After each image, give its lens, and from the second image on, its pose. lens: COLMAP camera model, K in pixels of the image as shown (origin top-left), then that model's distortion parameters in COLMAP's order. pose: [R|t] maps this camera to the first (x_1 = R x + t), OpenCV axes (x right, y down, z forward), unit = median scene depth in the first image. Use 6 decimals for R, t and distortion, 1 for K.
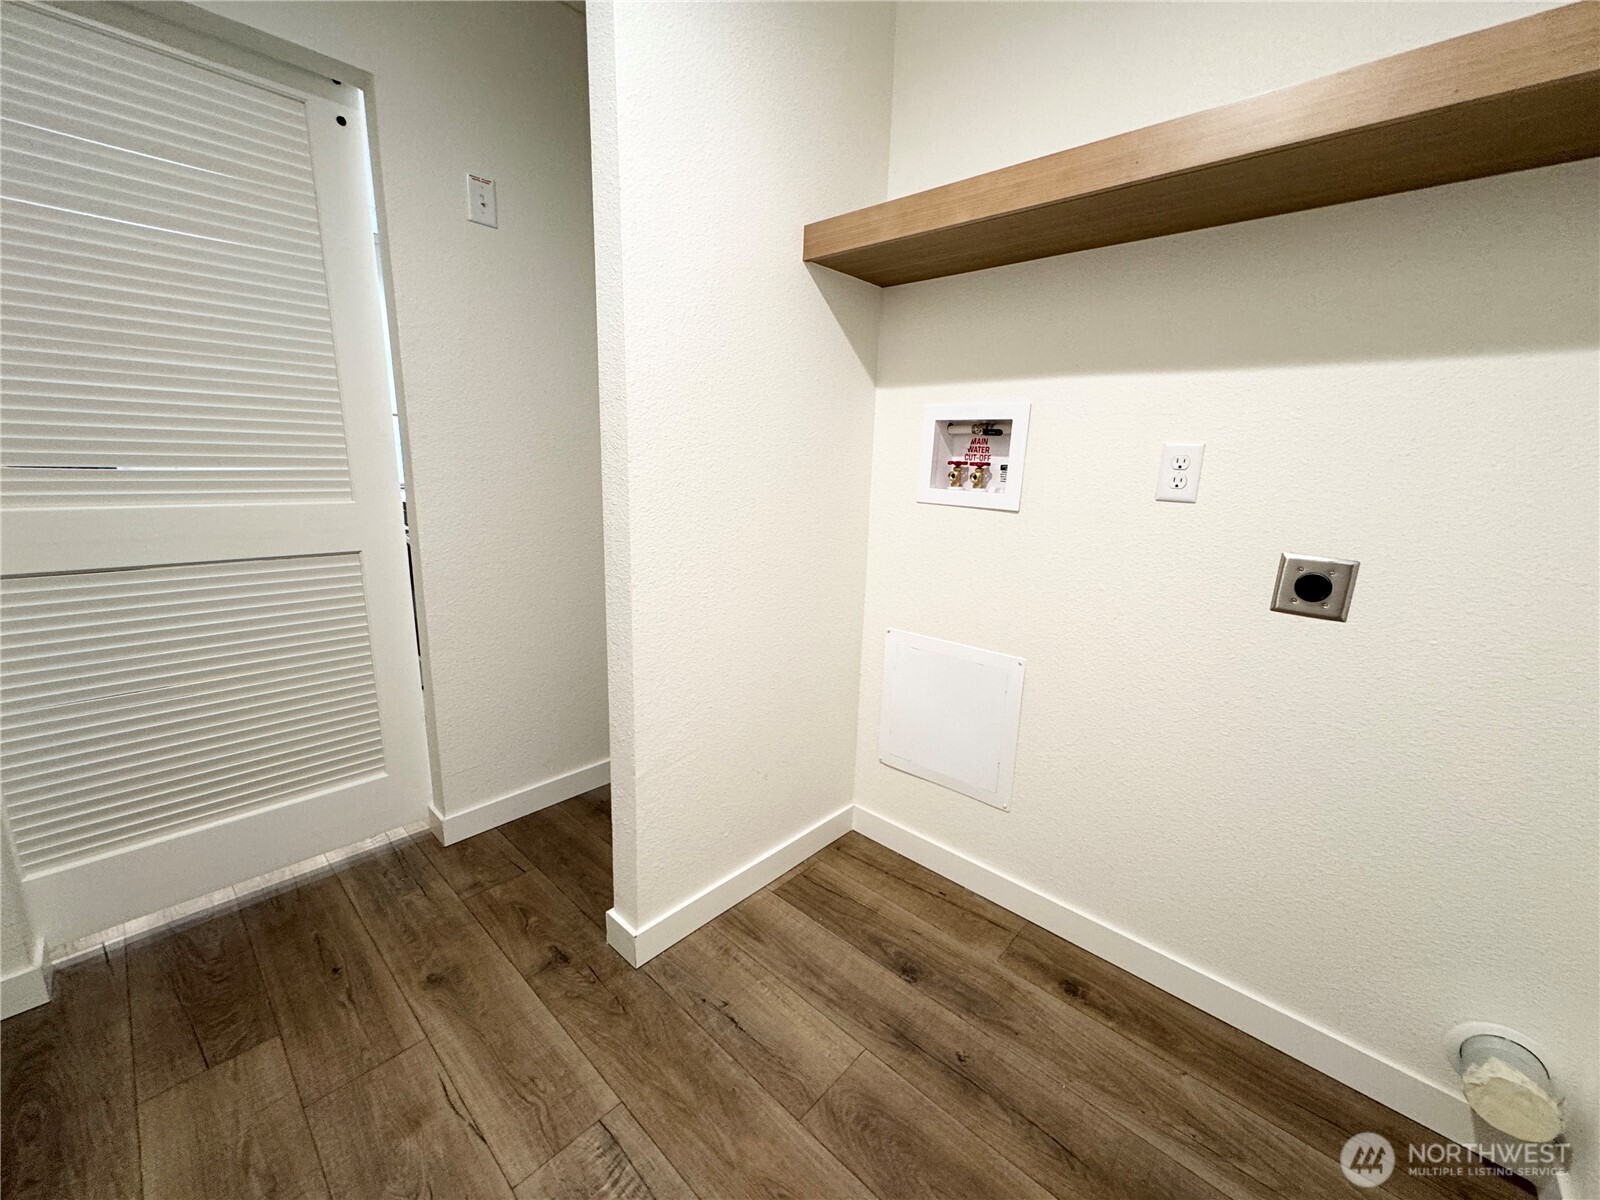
lens RADIAL K [[640.8, 0, 799.9], [0, 640.8, 601.2], [0, 0, 1]] dist [0.000432, 0.000193]
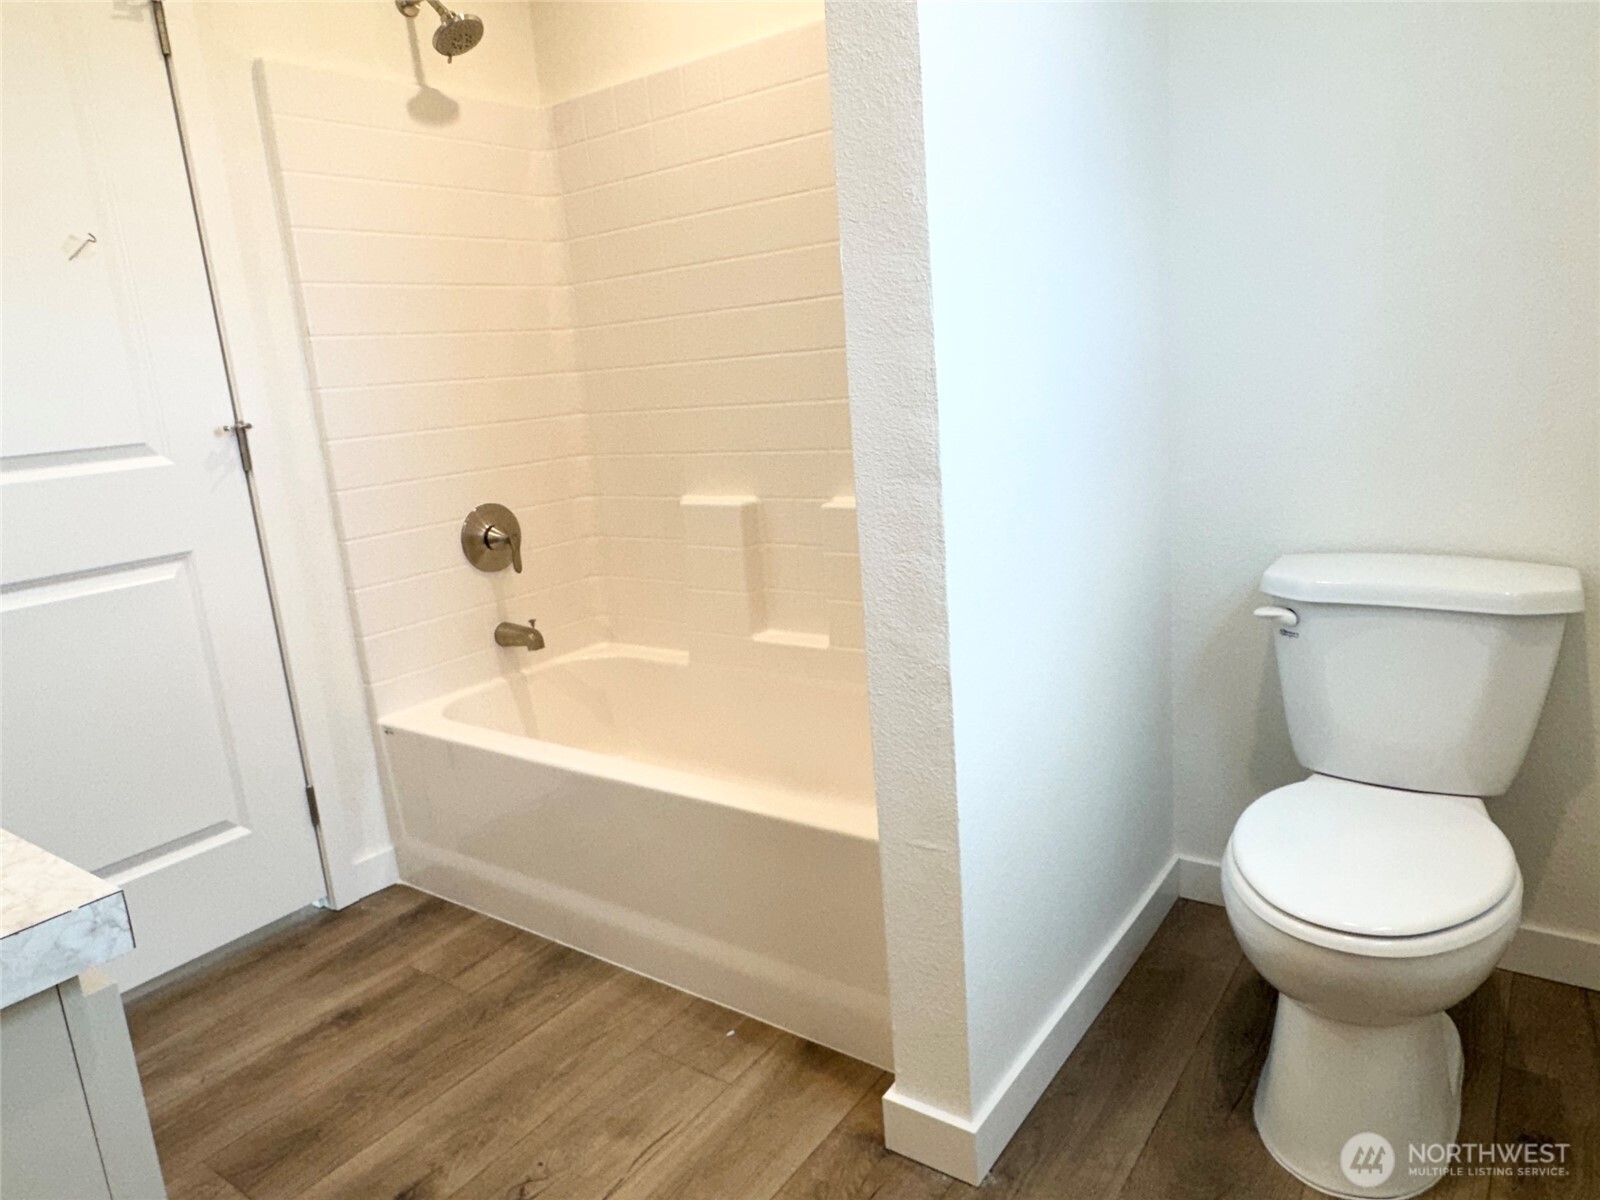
lens RADIAL K [[1057.1, 0, 800.6], [0, 1057.1, 597.9], [0, 0, 1]] dist [0.005634, 0.001517]
pose [[0.123095, 0.178088, -0.976285, 0.650770], [-0.135739, 0.977542, 0.161203, -0.149233], [0.983068, 0.112676, 0.144504, 0.872931]]
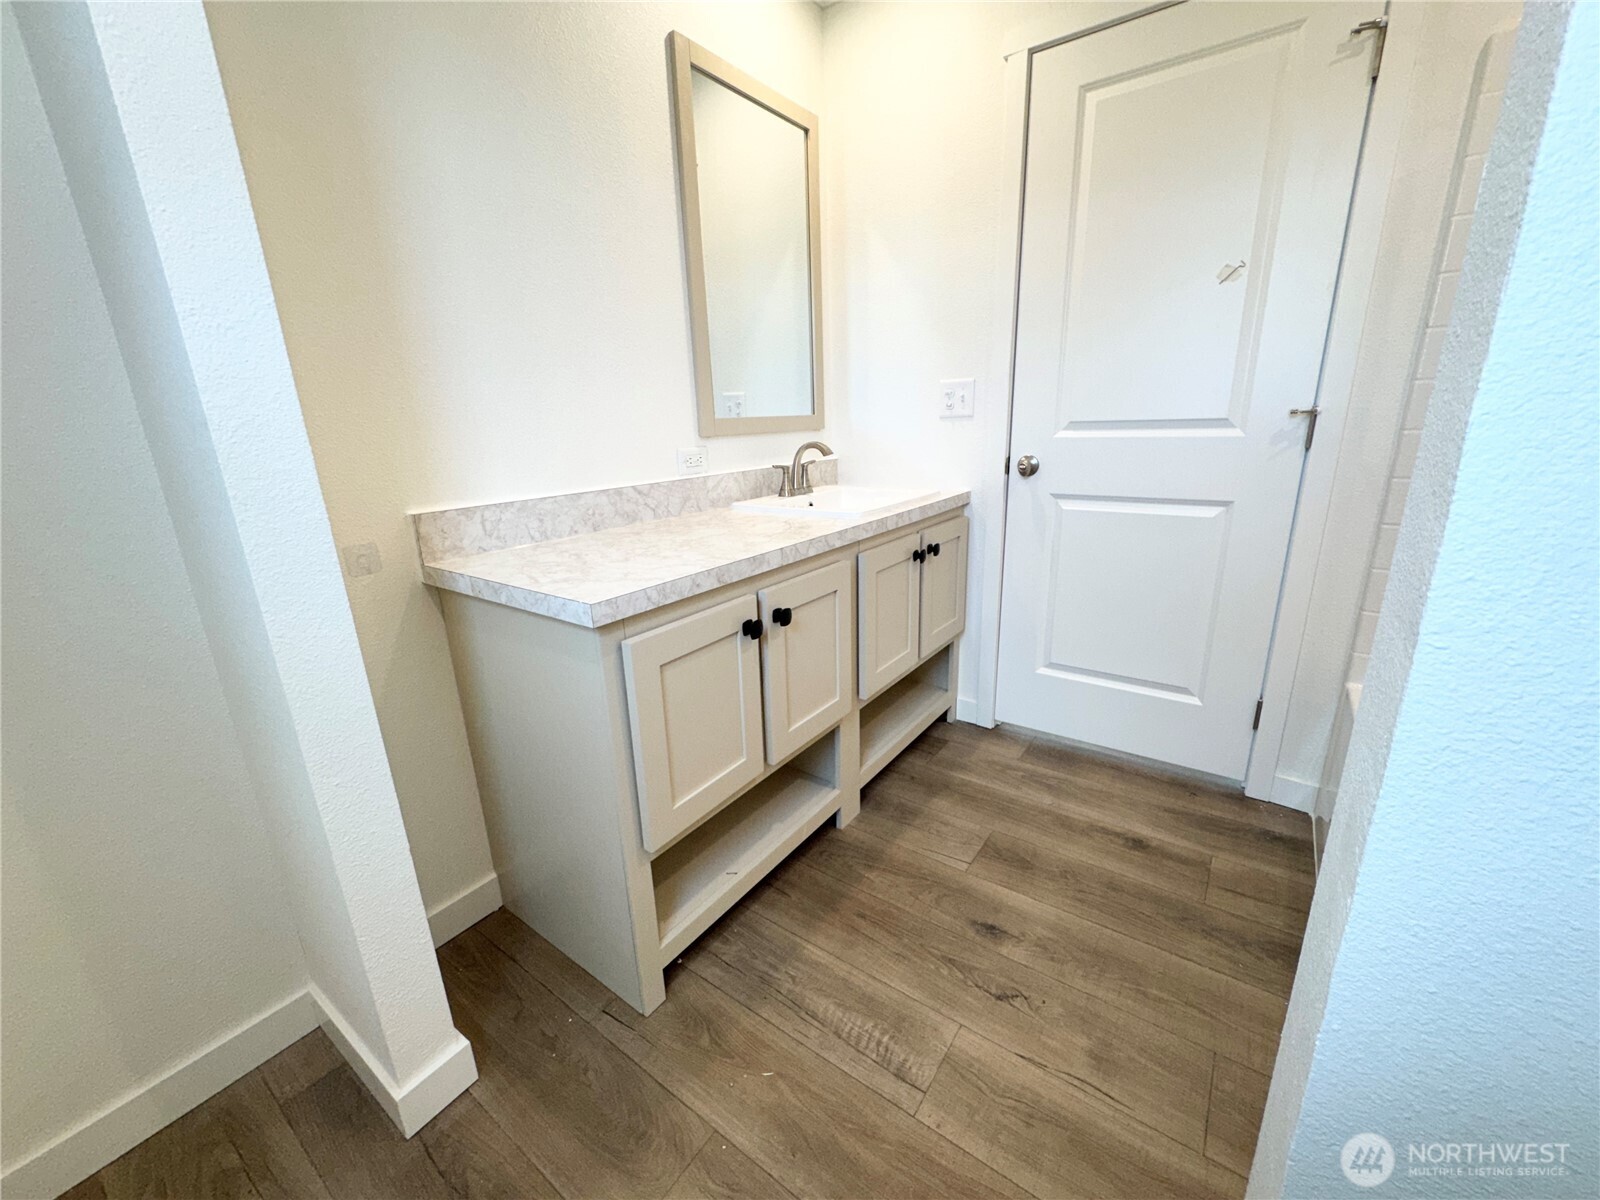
lens RADIAL K [[640.8, 0, 802.9], [0, 640.8, 599.5], [0, 0, 1]] dist [0.000432, 0.000193]
pose [[-0.992107, 0.034857, -0.120449, -0.039043], [-0.026659, 0.879988, 0.474247, -0.269453], [0.122525, 0.473715, -0.872113, 1.368121]]
